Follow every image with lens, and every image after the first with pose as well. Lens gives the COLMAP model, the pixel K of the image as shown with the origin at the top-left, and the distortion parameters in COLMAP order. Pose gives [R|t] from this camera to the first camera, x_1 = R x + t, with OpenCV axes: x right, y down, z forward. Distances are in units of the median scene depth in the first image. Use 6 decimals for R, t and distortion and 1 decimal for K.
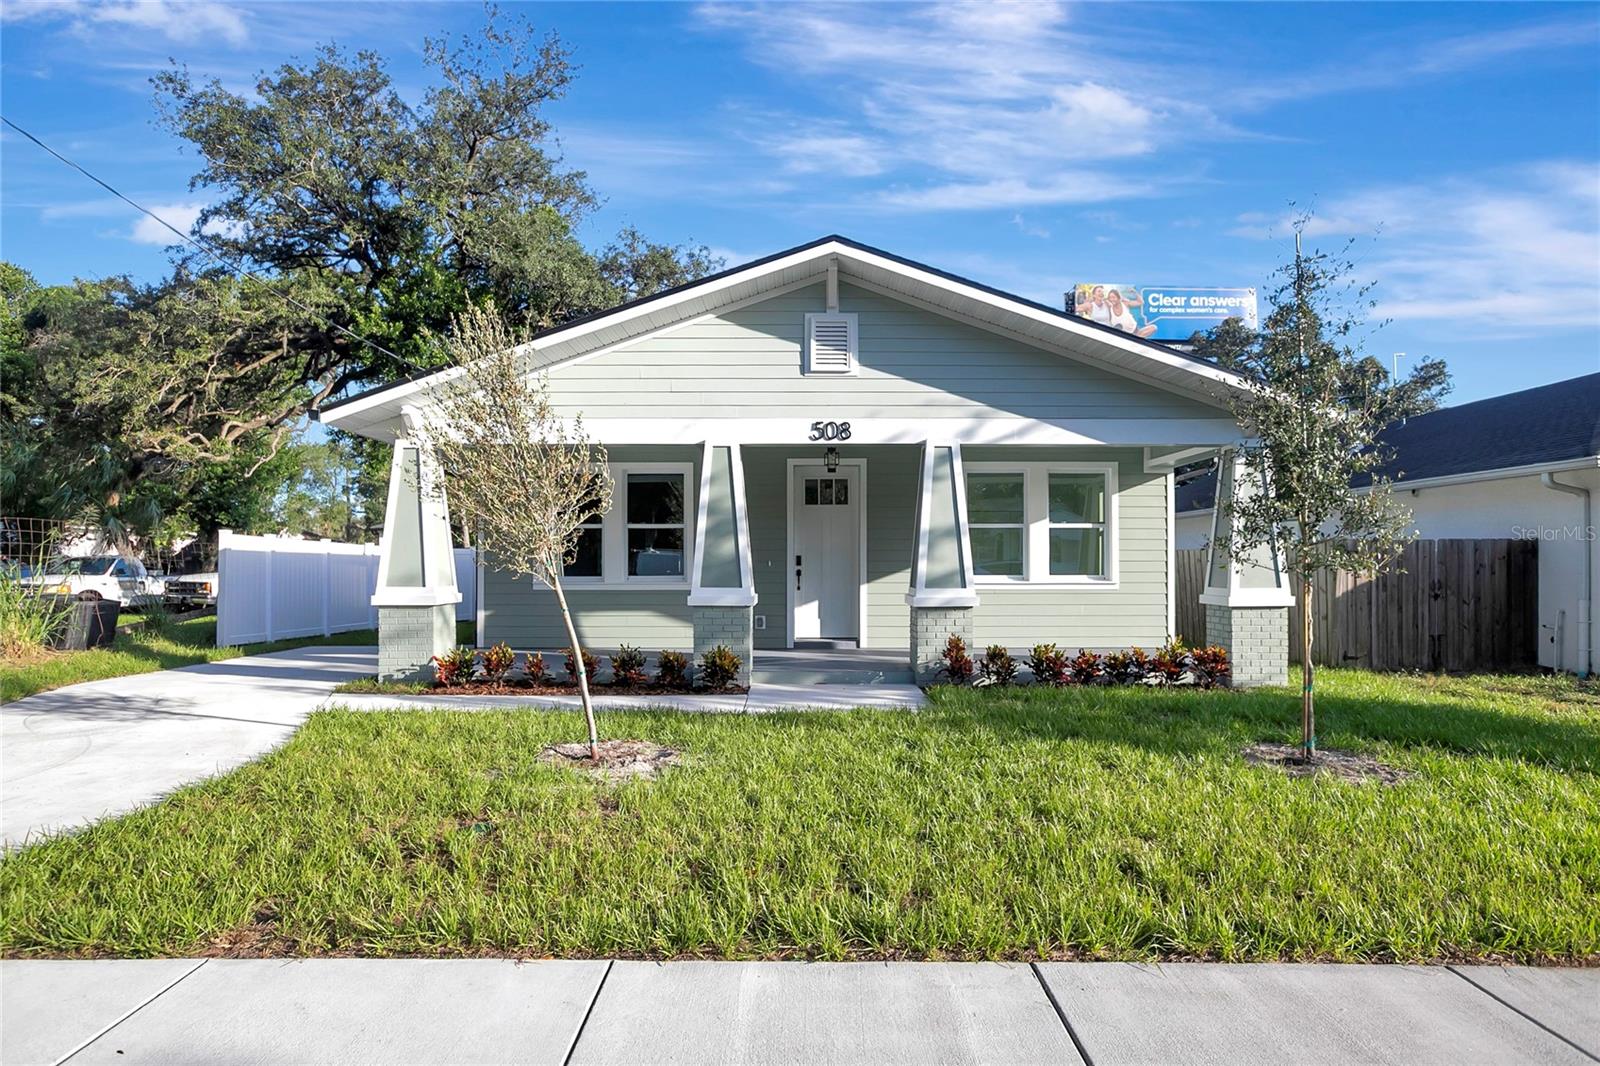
lens RADIAL K [[877.1, 0, 806.2], [0, 877.1, 532.2], [0, 0, 1]] dist [-0.015625, 0.004594]
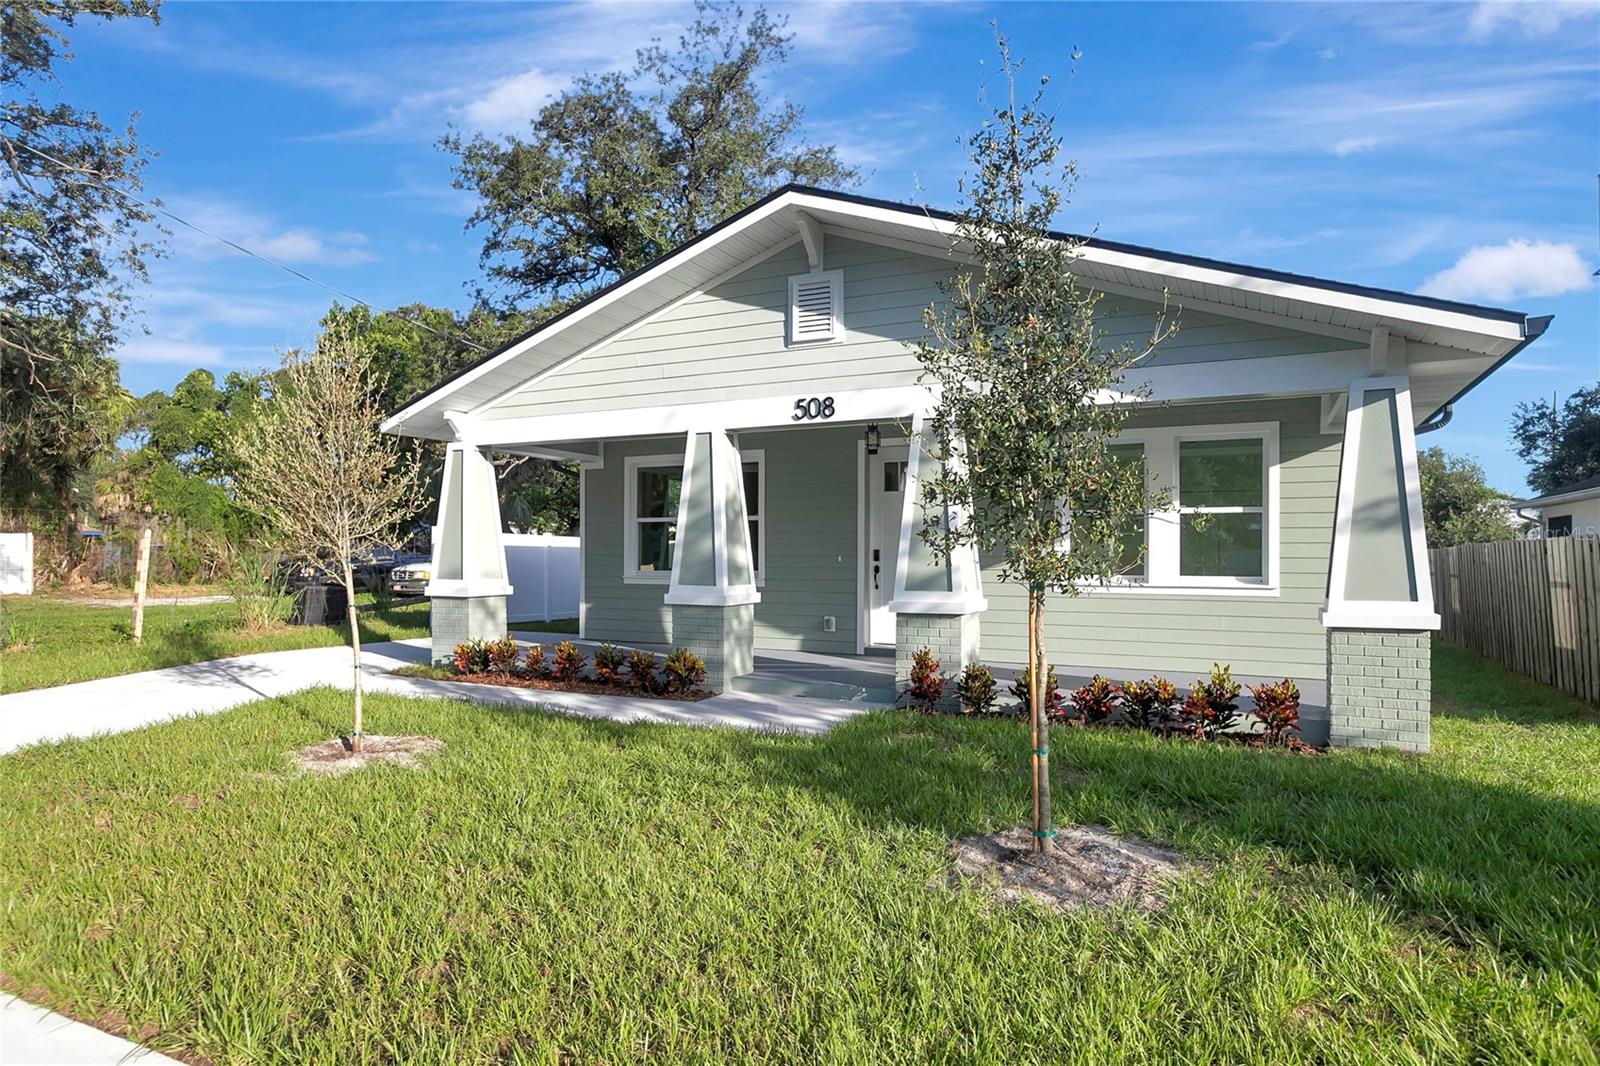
lens RADIAL K [[944.5, 0, 800.3], [0, 944.5, 536.8], [0, 0, 1]] dist [-0.020343, 0.000088]
pose [[0.890178, -0.005381, -0.455580, 0.442432], [0.014011, 0.999781, 0.015567, -0.002766], [0.455397, -0.020240, 0.890059, 0.155323]]
